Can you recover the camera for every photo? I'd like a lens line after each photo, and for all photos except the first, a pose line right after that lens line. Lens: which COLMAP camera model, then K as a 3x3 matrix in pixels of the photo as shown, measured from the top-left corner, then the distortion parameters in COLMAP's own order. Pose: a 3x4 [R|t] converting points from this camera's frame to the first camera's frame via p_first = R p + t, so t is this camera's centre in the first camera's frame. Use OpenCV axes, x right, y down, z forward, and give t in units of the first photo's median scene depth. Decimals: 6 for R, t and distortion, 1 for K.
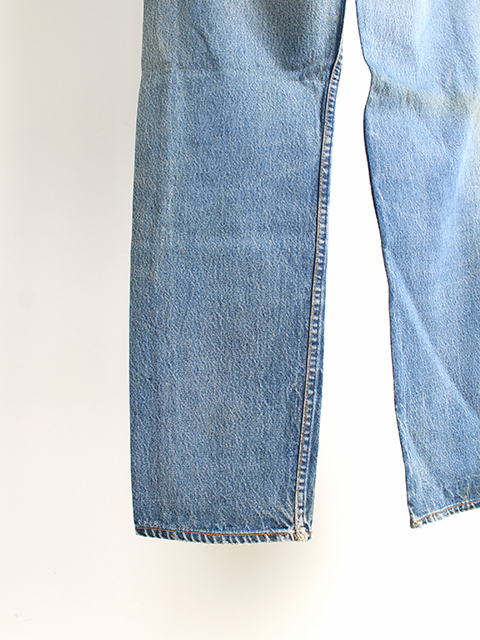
lens RADIAL K [[564.7, 0, 237.7], [0, 564.7, 317.2], [0, 0, 1]] dist [-0.121672, 0.022581]
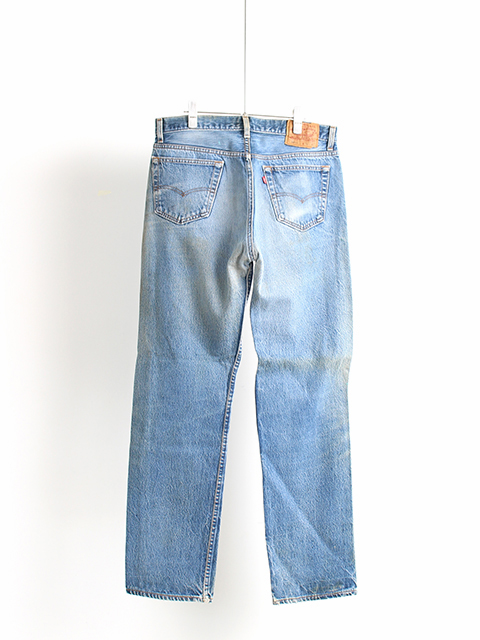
lens RADIAL K [[1011.2, 0, 240.5], [0, 1011.2, 321.0], [0, 0, 1]] dist [-0.047277, 0.000000]
pose [[0.985579, 0.037688, -0.164964, 0.764784], [-0.033684, 0.999068, 0.027001, -0.680868], [0.165827, -0.021055, 0.985930, -2.429550]]
